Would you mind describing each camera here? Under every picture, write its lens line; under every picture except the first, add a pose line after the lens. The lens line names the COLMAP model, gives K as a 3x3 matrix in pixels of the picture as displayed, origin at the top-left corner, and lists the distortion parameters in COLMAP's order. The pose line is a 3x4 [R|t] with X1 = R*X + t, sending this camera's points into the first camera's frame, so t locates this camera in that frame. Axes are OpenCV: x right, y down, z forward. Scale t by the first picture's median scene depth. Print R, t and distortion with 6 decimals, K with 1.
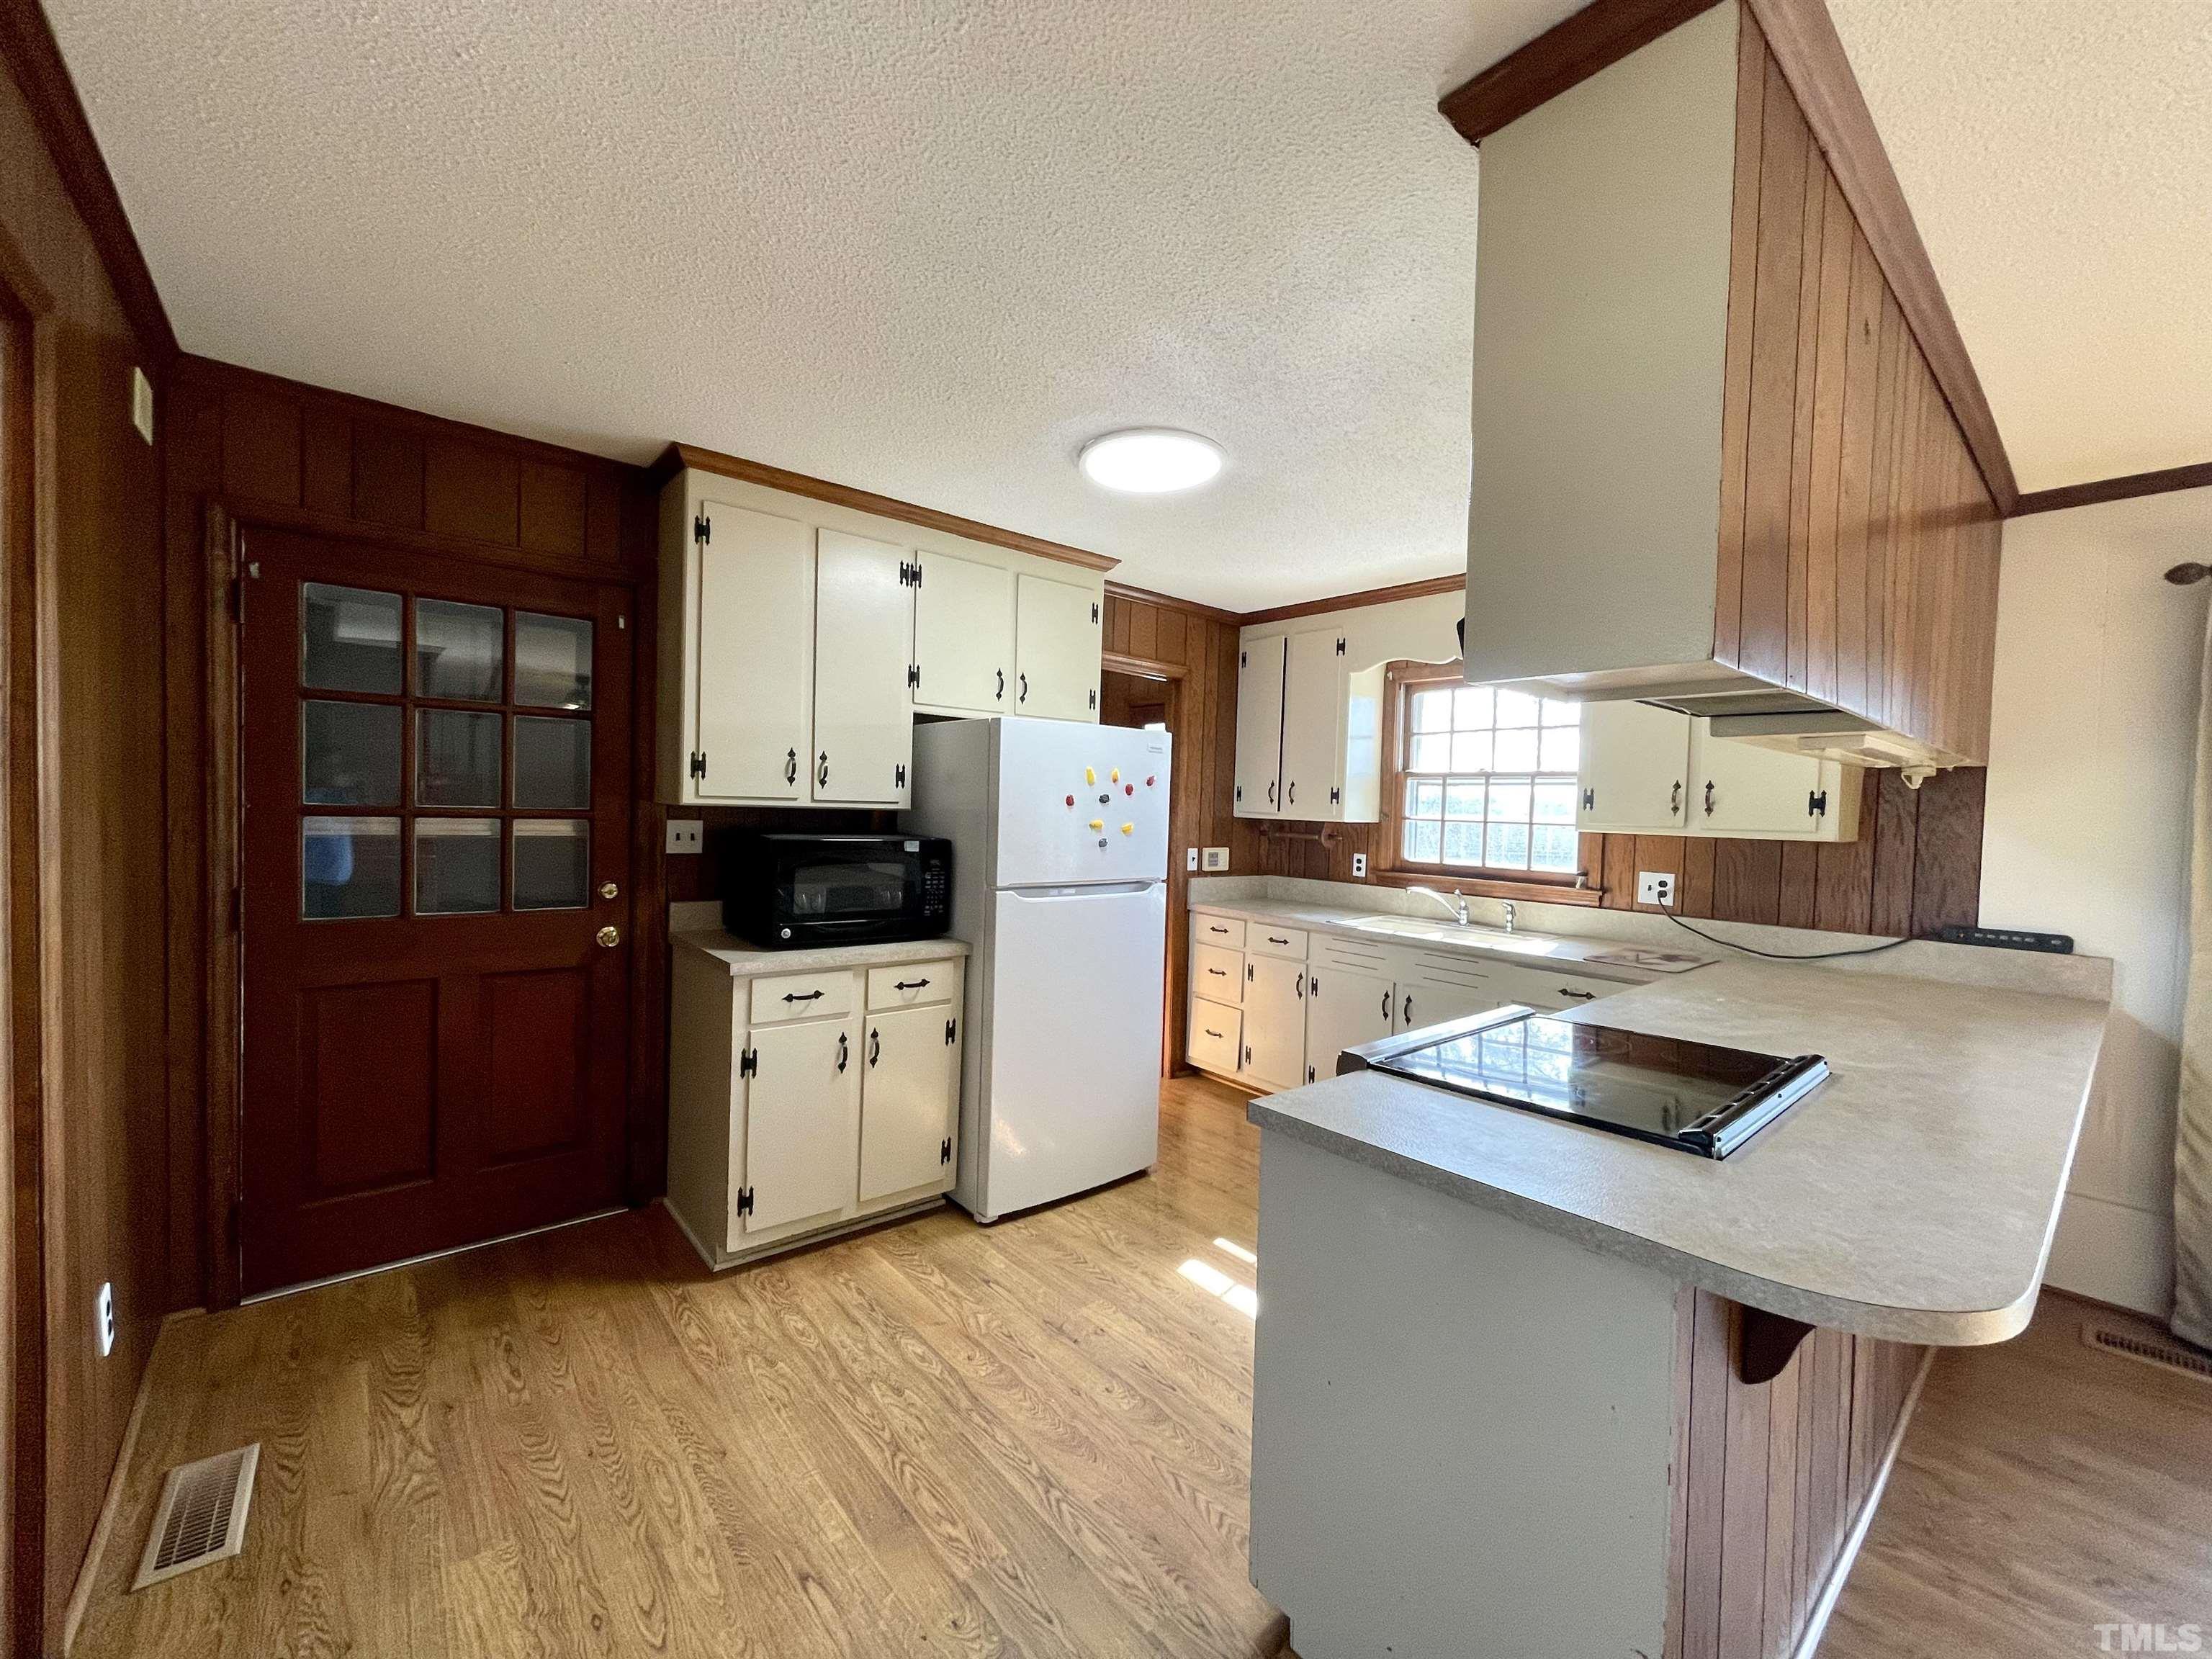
lens RADIAL K [[894.2, 0, 1097.4], [0, 894.2, 832.3], [0, 0, 1]] dist [0.001203, 0.000709]
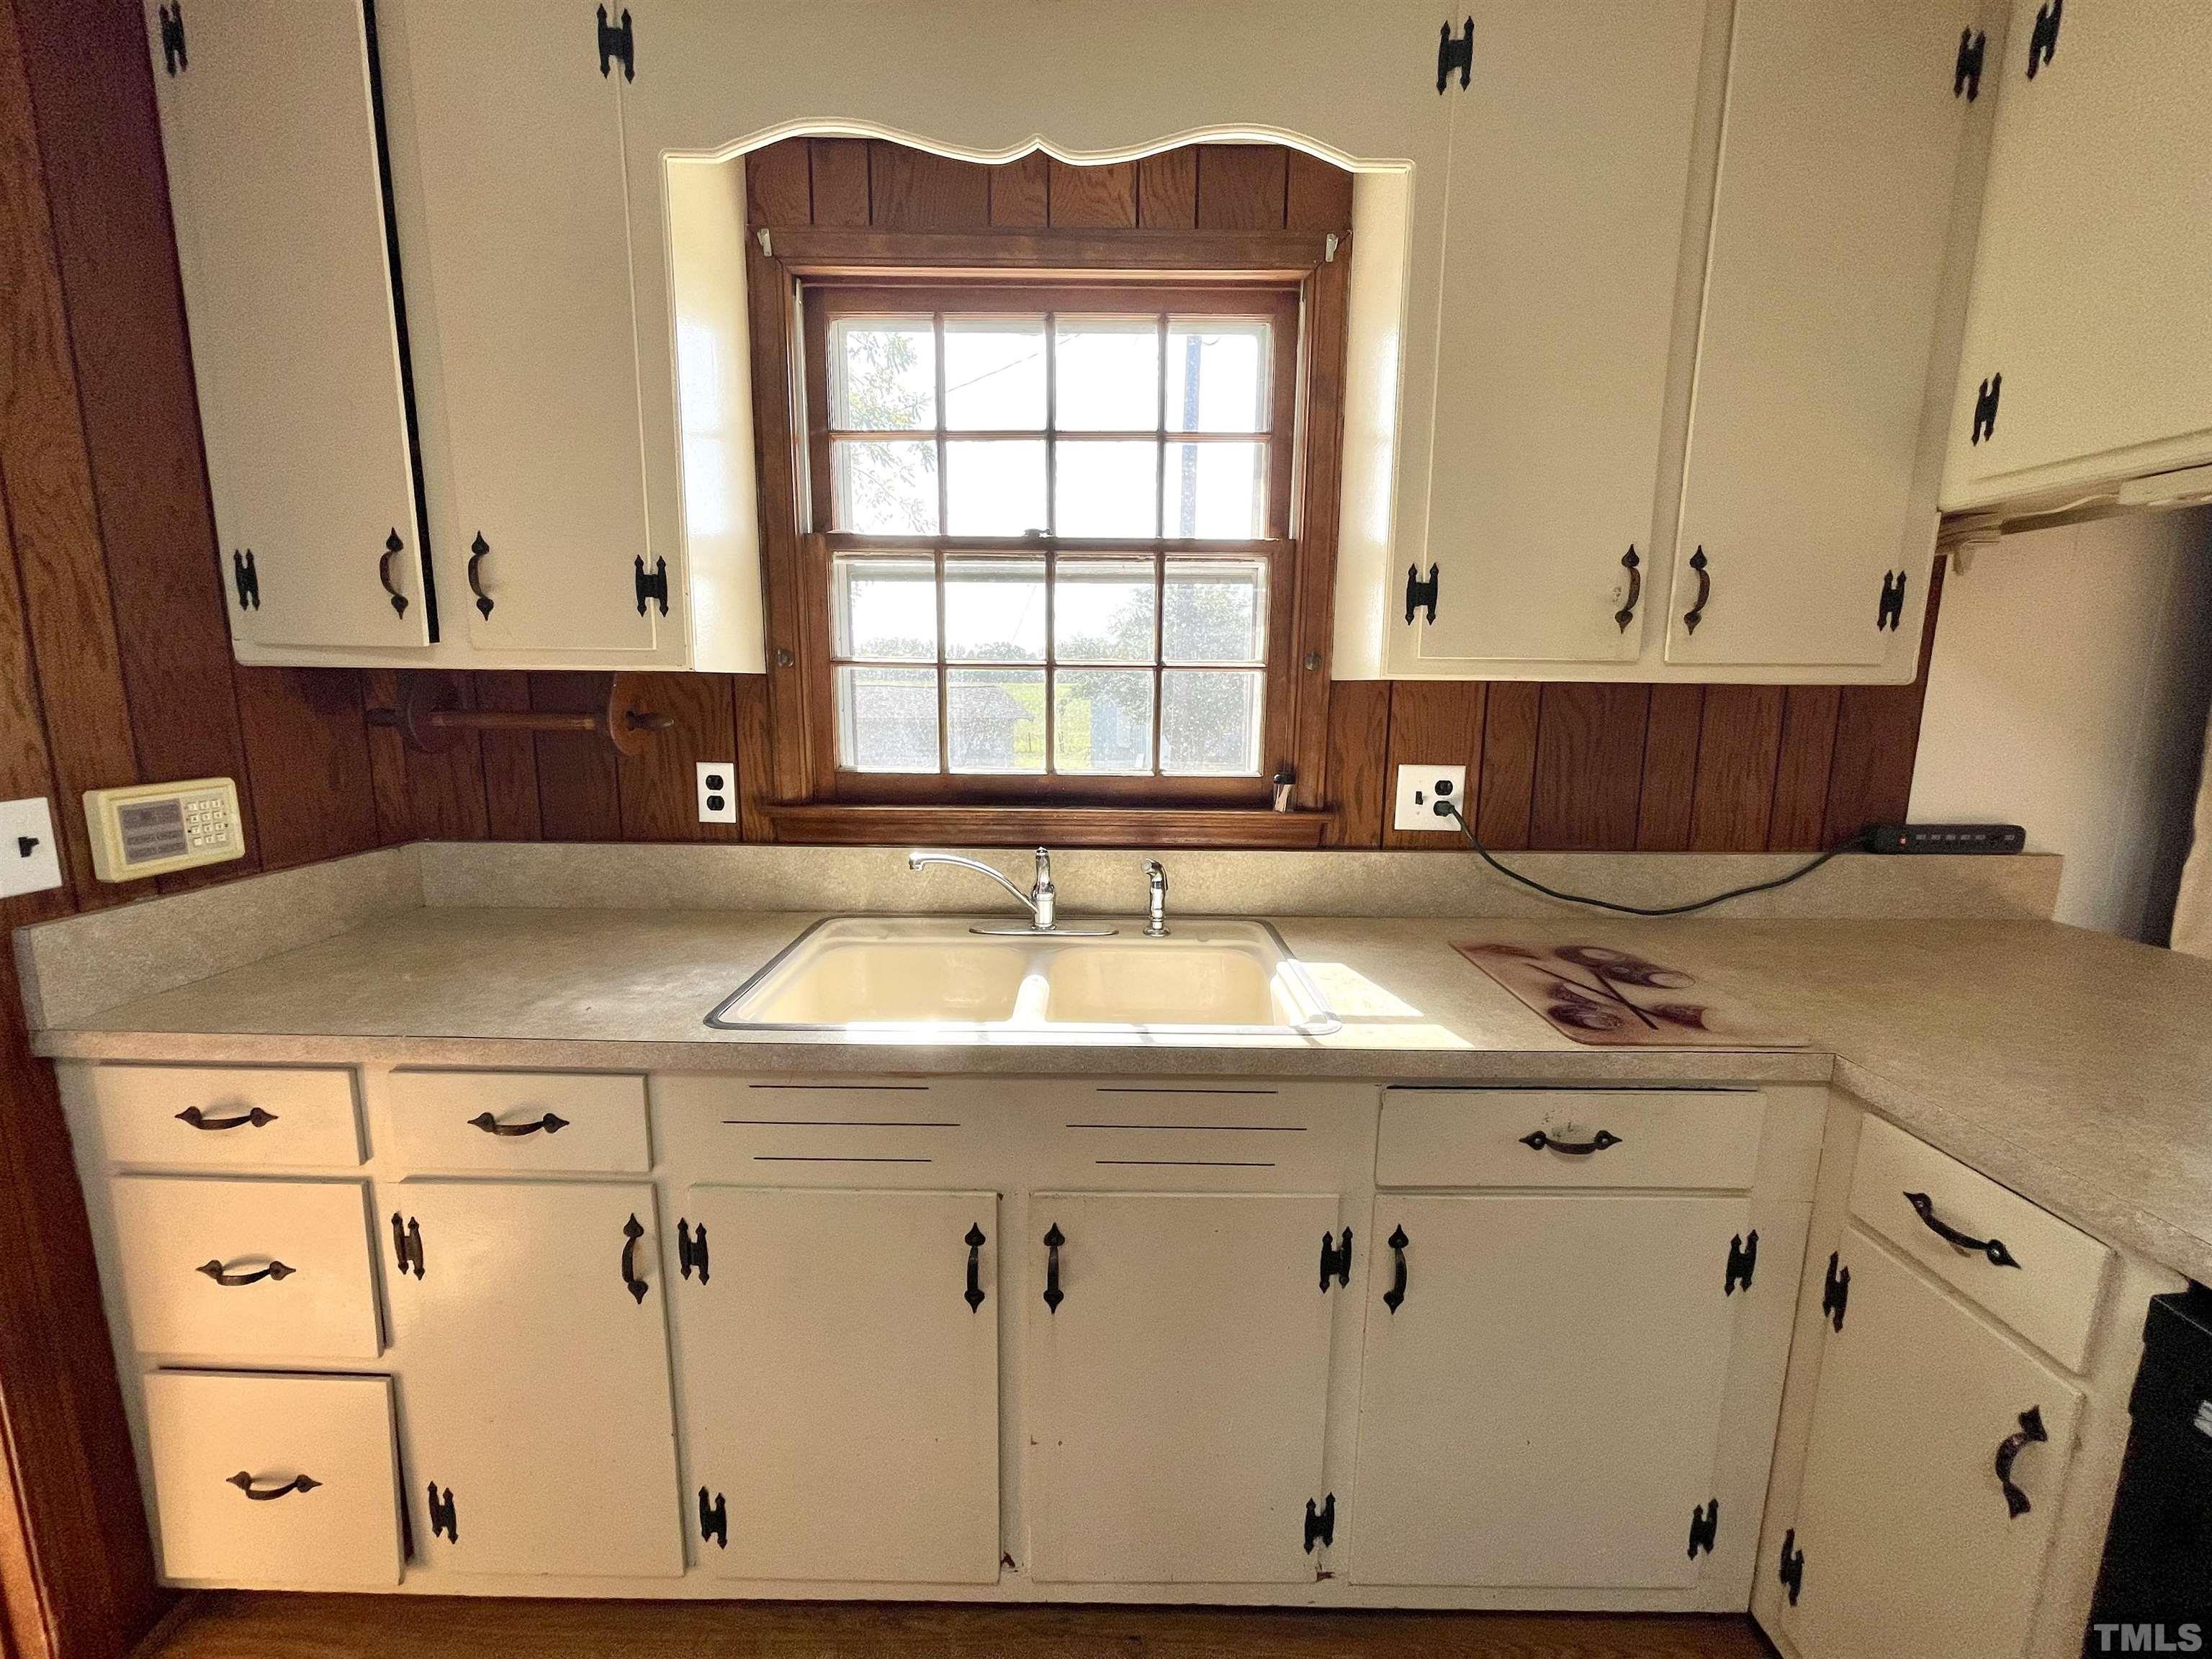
lens RADIAL K [[894.2, 0, 1097.4], [0, 894.2, 832.3], [0, 0, 1]] dist [0.001203, 0.000709]
pose [[0.651553, -0.144654, 0.744684, 0.142168], [0.034499, 0.986286, 0.161400, -0.002172], [-0.757819, -0.079470, 0.647608, 0.778385]]
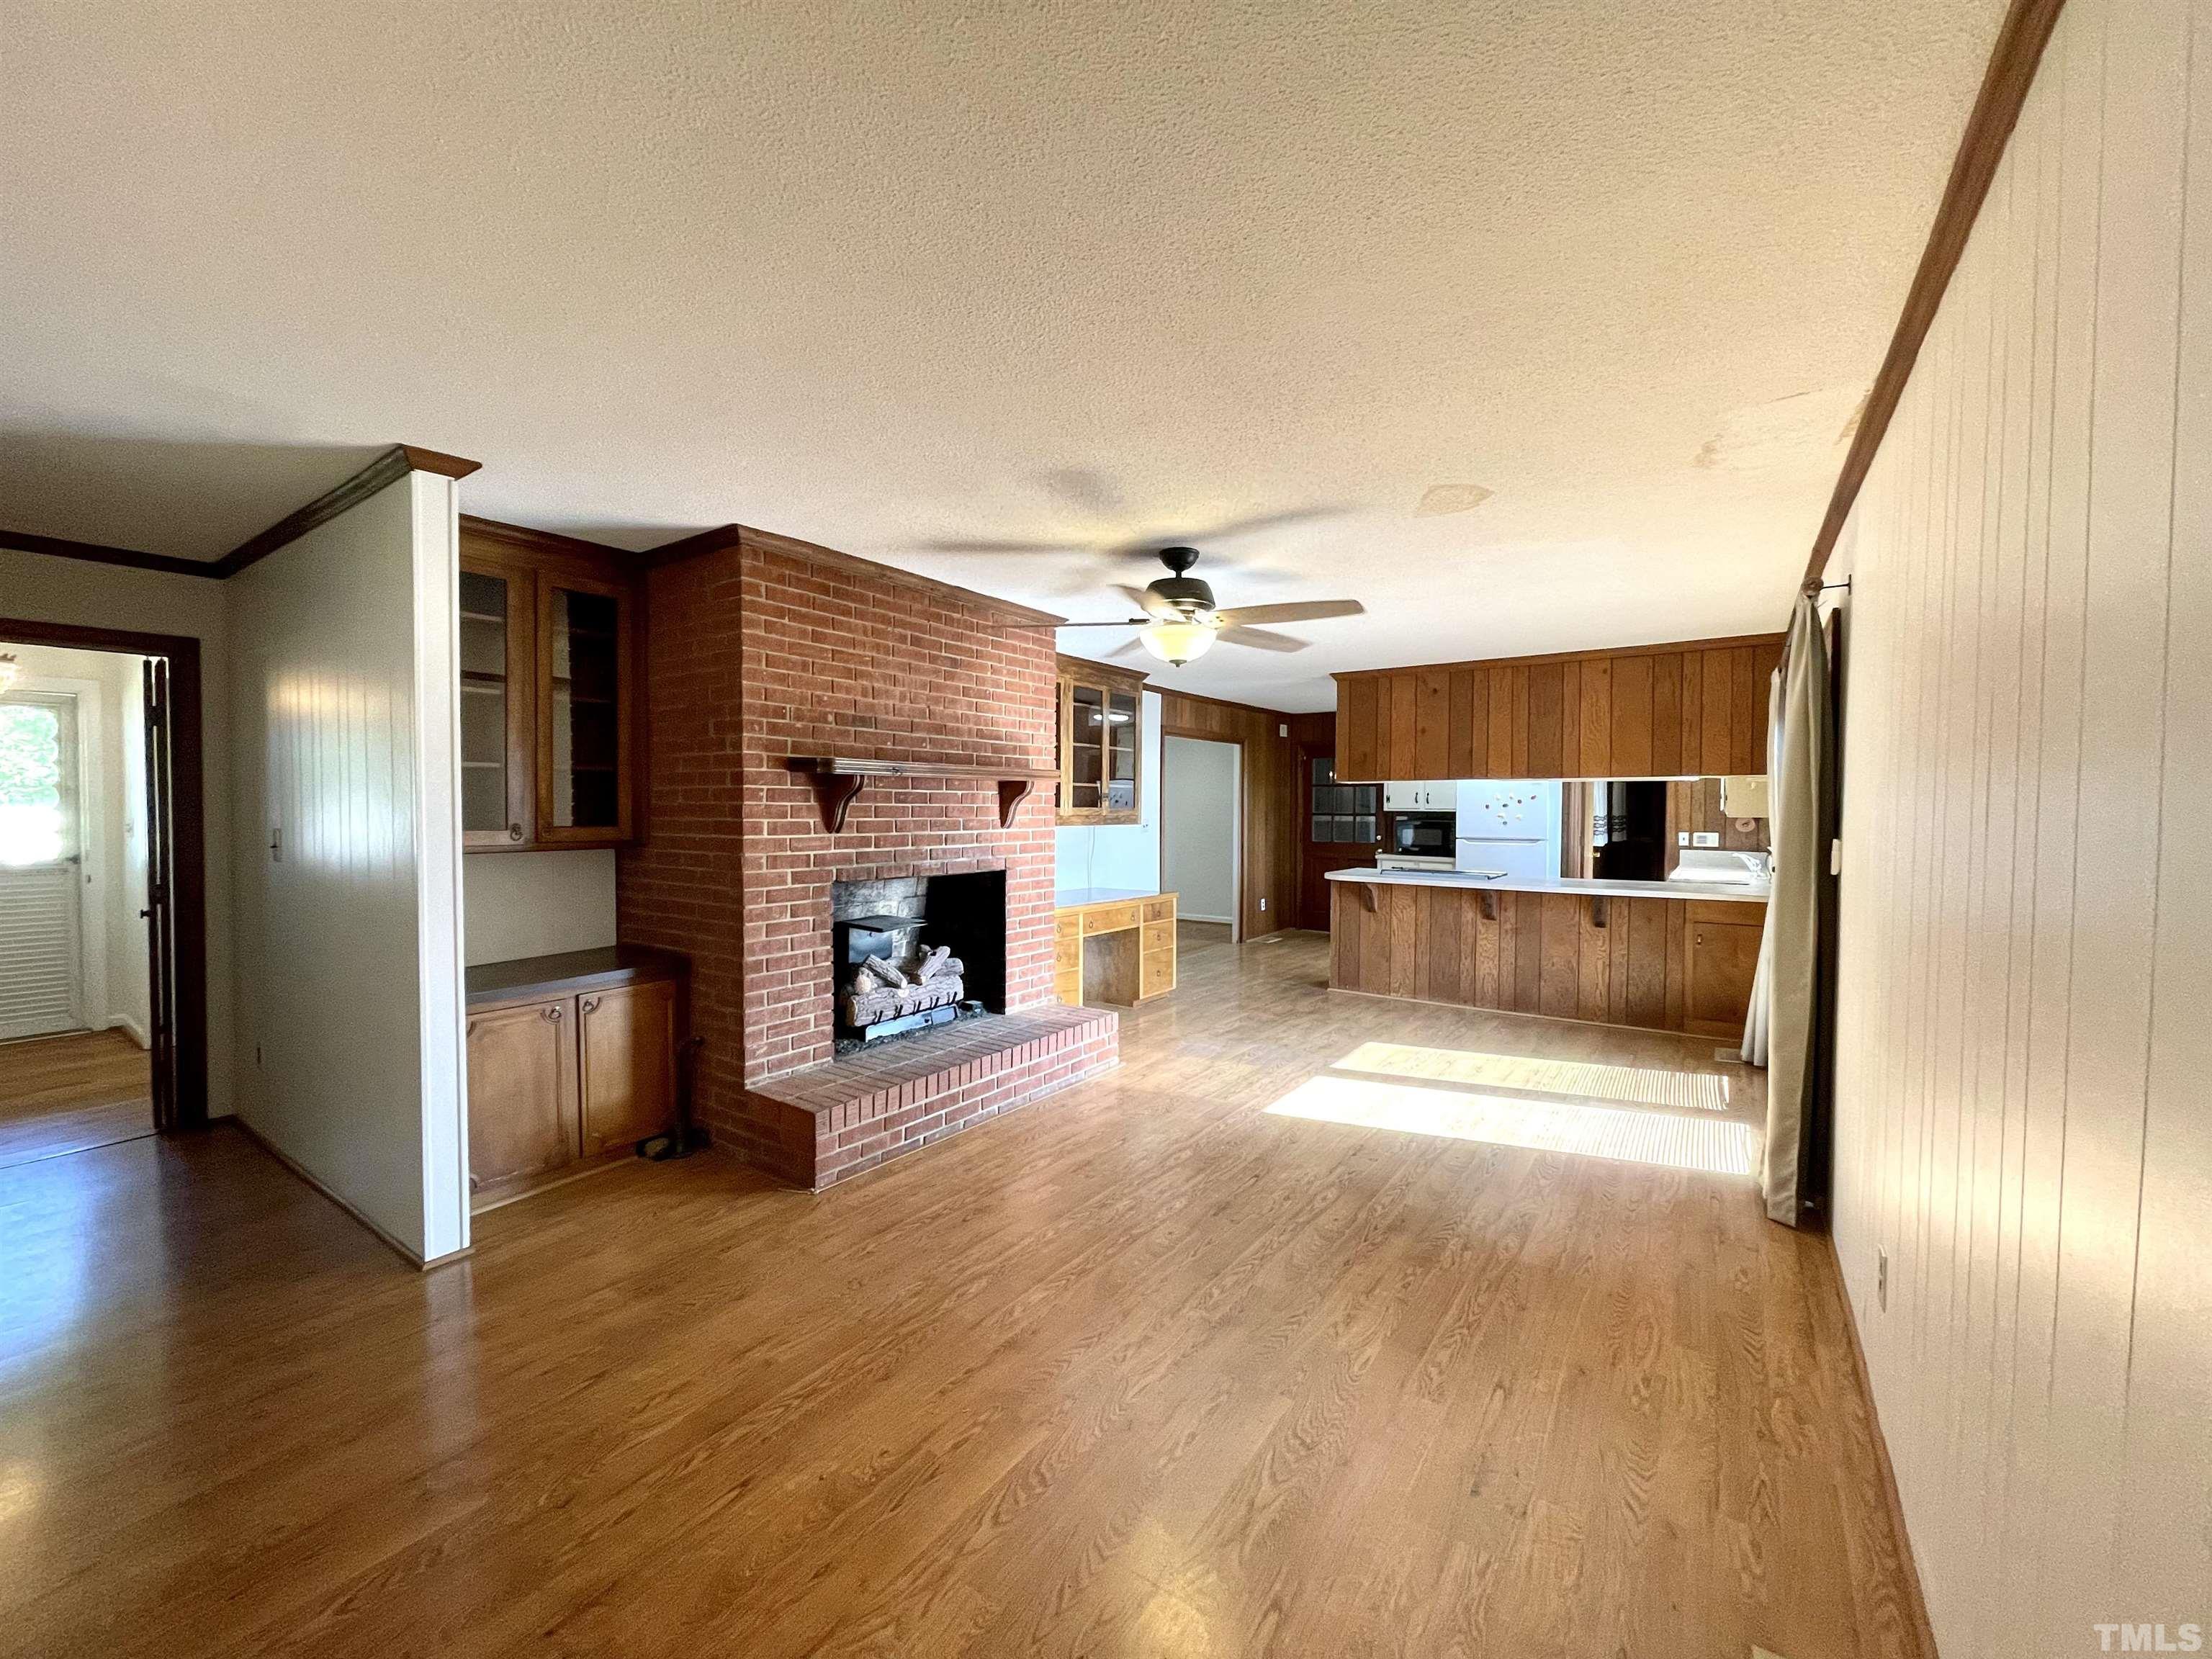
lens RADIAL K [[894.2, 0, 1097.4], [0, 894.2, 832.3], [0, 0, 1]] dist [0.001203, 0.000709]
pose [[0.250827, 0.000778, -0.968032, 1.823222], [-0.027667, 0.999597, -0.006365, 0.072782], [0.967636, 0.028379, 0.250747, -0.636086]]
